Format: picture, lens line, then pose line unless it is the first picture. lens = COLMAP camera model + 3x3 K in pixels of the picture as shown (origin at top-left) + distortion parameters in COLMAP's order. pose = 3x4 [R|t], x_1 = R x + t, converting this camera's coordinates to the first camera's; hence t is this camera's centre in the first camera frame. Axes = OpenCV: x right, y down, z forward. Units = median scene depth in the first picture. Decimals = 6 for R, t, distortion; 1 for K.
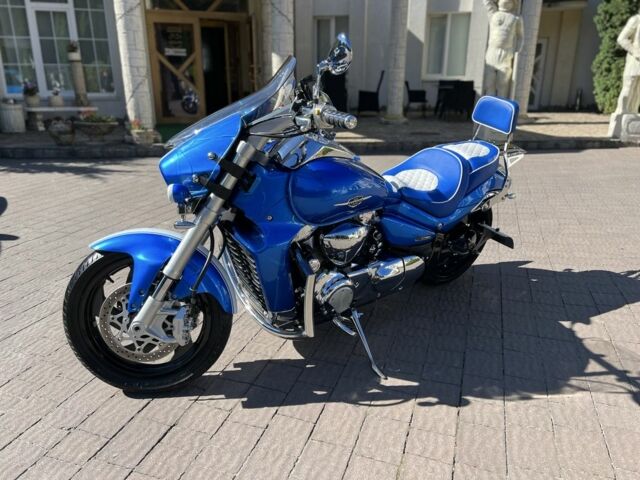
lens RADIAL K [[484.8, 0, 347.0], [0, 484.8, 248.8], [0, 0, 1]] dist [0.012354, 0.005602]
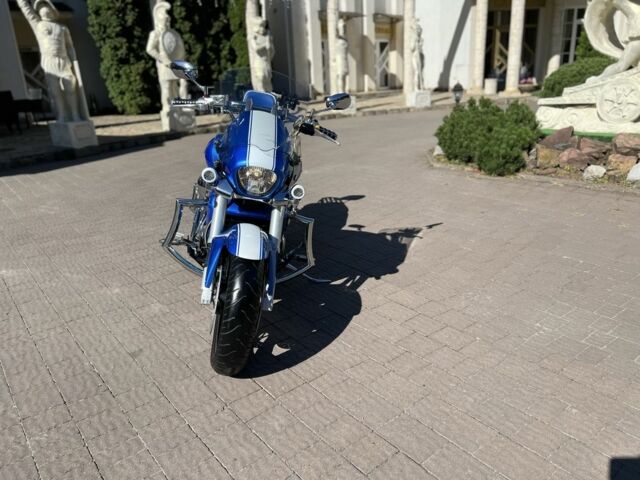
lens RADIAL K [[480.6, 0, 324.2], [0, 480.6, 240.6], [0, 0, 1]] dist [0.055007, -0.059065]
pose [[0.563928, -0.293865, 0.771770, -0.218583], [0.312516, 0.940983, 0.129943, -0.009348], [-0.764408, 0.167912, 0.622484, 0.008170]]
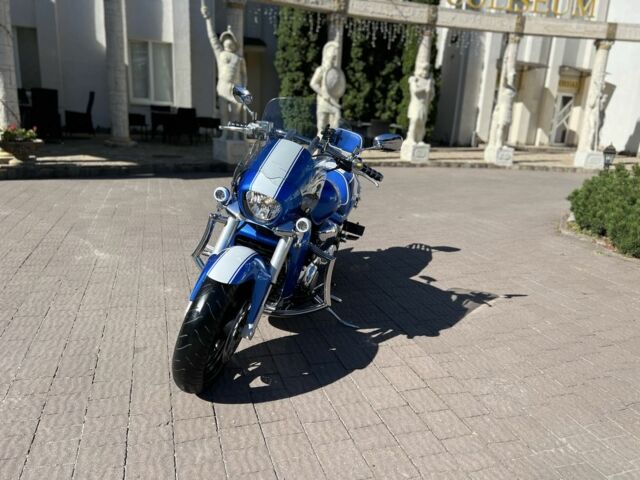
lens RADIAL K [[481.7, 0, 328.4], [0, 481.7, 244.3], [0, 0, 1]] dist [0.051636, -0.055461]
pose [[0.812381, -0.108857, 0.572876, -0.160595], [0.139211, 0.990219, -0.009253, 0.007193], [-0.566266, 0.087268, 0.819590, -0.031278]]
